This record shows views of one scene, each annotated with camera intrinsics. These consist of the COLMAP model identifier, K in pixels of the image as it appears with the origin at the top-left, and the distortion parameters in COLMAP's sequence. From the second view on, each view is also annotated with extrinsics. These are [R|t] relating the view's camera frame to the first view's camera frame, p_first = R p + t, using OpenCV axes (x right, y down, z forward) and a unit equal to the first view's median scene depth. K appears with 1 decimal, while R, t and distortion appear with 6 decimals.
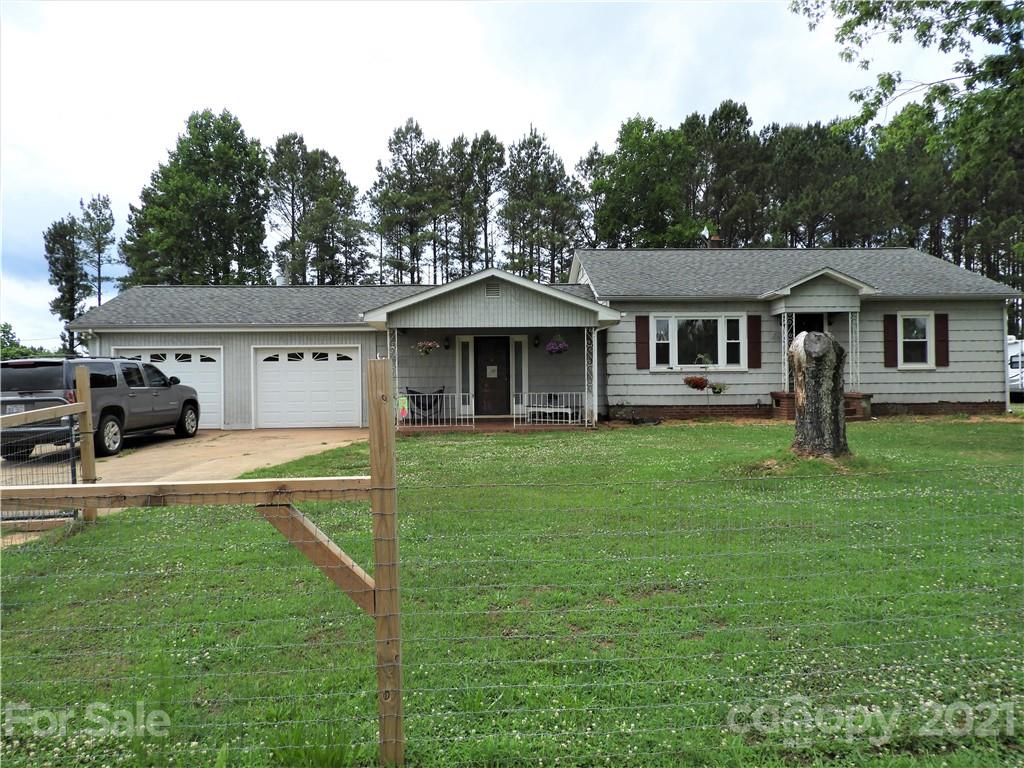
lens RADIAL K [[725.2, 0, 509.8], [0, 725.2, 383.0], [0, 0, 1]] dist [0.007223, -0.007613]
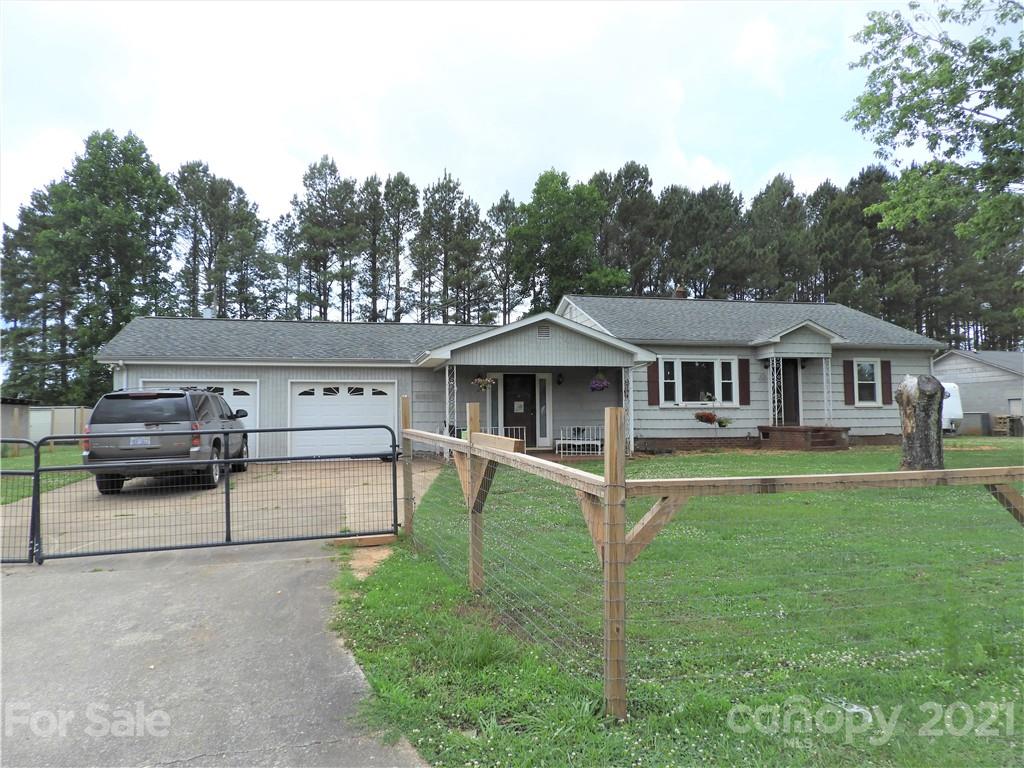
lens RADIAL K [[725.2, 0, 512.5], [0, 725.2, 379.8], [0, 0, 1]] dist [0.007223, -0.007613]
pose [[0.979736, 0.012712, 0.199891, -0.234697], [-0.001365, 0.998385, -0.056800, 0.005022], [-0.200290, 0.055376, 0.978170, -0.044044]]
